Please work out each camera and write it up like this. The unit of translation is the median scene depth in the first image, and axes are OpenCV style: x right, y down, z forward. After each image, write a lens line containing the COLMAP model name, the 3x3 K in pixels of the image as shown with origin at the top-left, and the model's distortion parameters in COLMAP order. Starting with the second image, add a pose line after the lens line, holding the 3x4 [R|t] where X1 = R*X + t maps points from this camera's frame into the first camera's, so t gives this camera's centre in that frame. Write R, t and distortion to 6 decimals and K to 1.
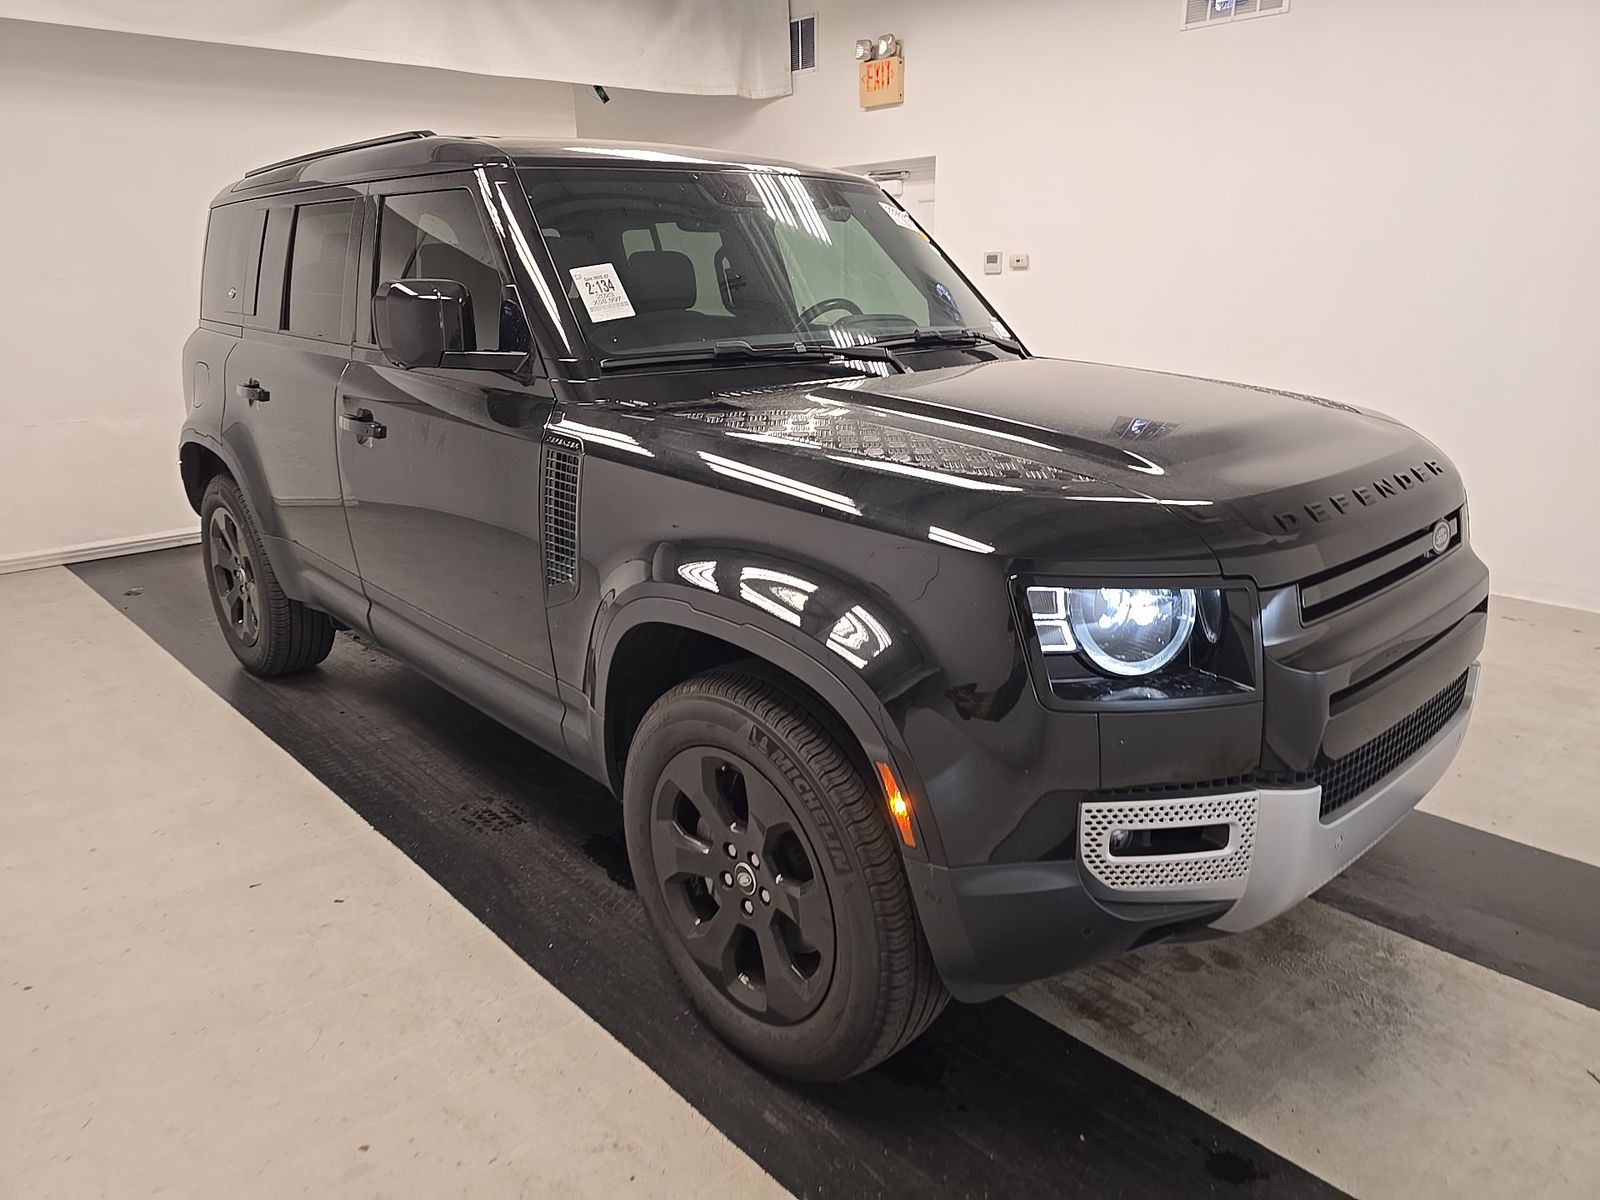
lens RADIAL K [[1083.0, 0, 800.0], [0, 1083.0, 600.0], [0, 0, 1]] dist [0.000012, 0.000840]
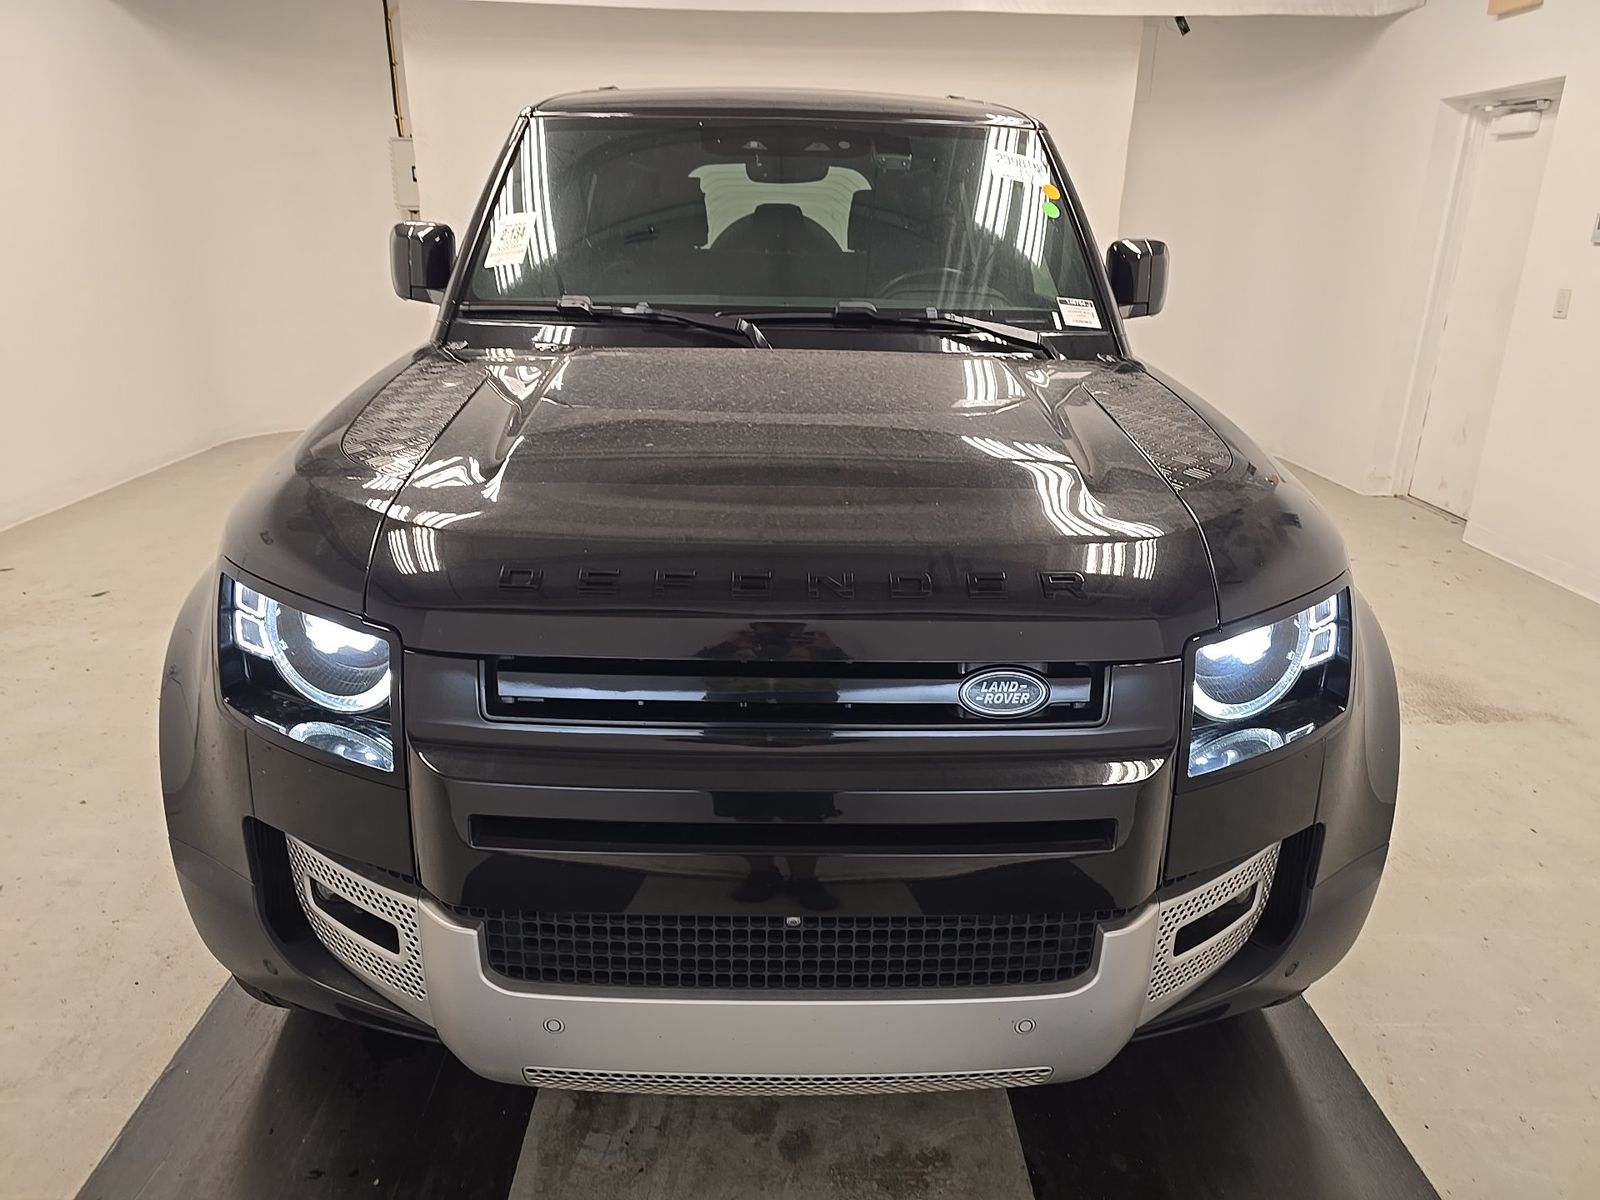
lens RADIAL K [[1056.5, 0, 800.0], [0, 1056.5, 600.0], [0, 0, 1]] dist [-0.001953, 0.001974]
pose [[0.747821, 0.253435, -0.613624, 0.522000], [-0.220236, 0.966633, 0.130832, -0.099410], [0.626307, 0.037303, 0.778684, 0.274020]]
